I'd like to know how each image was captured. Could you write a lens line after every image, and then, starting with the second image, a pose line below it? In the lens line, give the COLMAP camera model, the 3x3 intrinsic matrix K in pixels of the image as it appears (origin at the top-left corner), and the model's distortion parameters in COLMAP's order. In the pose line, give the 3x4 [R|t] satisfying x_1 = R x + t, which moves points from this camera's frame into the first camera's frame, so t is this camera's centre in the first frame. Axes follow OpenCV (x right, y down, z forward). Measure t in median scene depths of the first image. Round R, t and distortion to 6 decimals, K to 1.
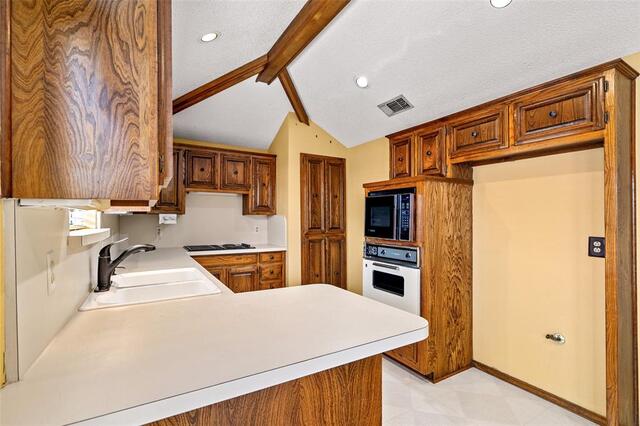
lens RADIAL K [[291.6, 0, 315.0], [0, 291.6, 214.2], [0, 0, 1]] dist [-0.000783, 0.000506]
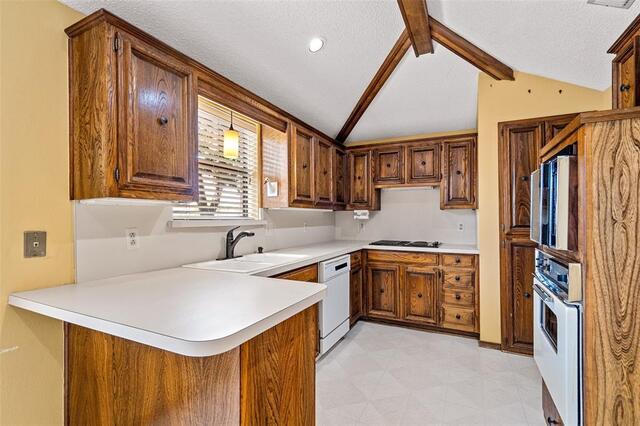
lens RADIAL K [[295.5, 0, 325.8], [0, 295.5, 216.2], [0, 0, 1]] dist [-0.004367, -0.000274]
pose [[0.558376, -0.005128, -0.829572, 0.327494], [0.014205, 0.999893, 0.003380, 0.015571], [0.829466, -0.013671, 0.558390, 0.231641]]
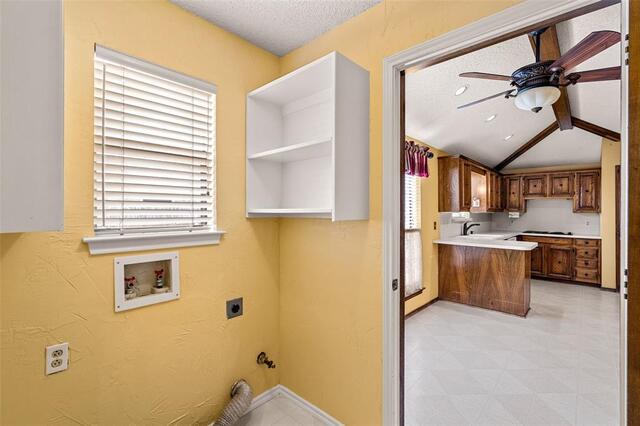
lens RADIAL K [[291.6, 0, 319.6], [0, 291.6, 212.3], [0, 0, 1]] dist [-0.000783, 0.000506]
pose [[0.296602, 0.003475, -0.954995, 0.821760], [0.008601, 0.999943, 0.006310, -0.020690], [0.954962, -0.010086, 0.296555, -0.669502]]
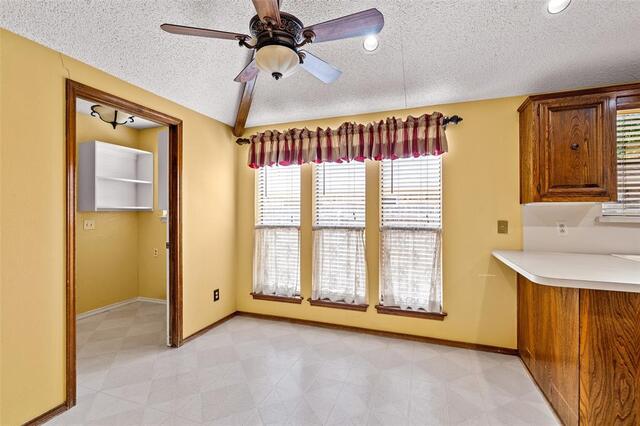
lens RADIAL K [[291.6, 0, 308.6], [0, 291.6, 211.2], [0, 0, 1]] dist [-0.000783, 0.000506]
pose [[-0.795172, -0.003466, -0.606374, 0.636691], [0.006452, 0.999879, -0.014177, 0.014274], [0.606350, -0.015185, -0.795053, 0.416044]]
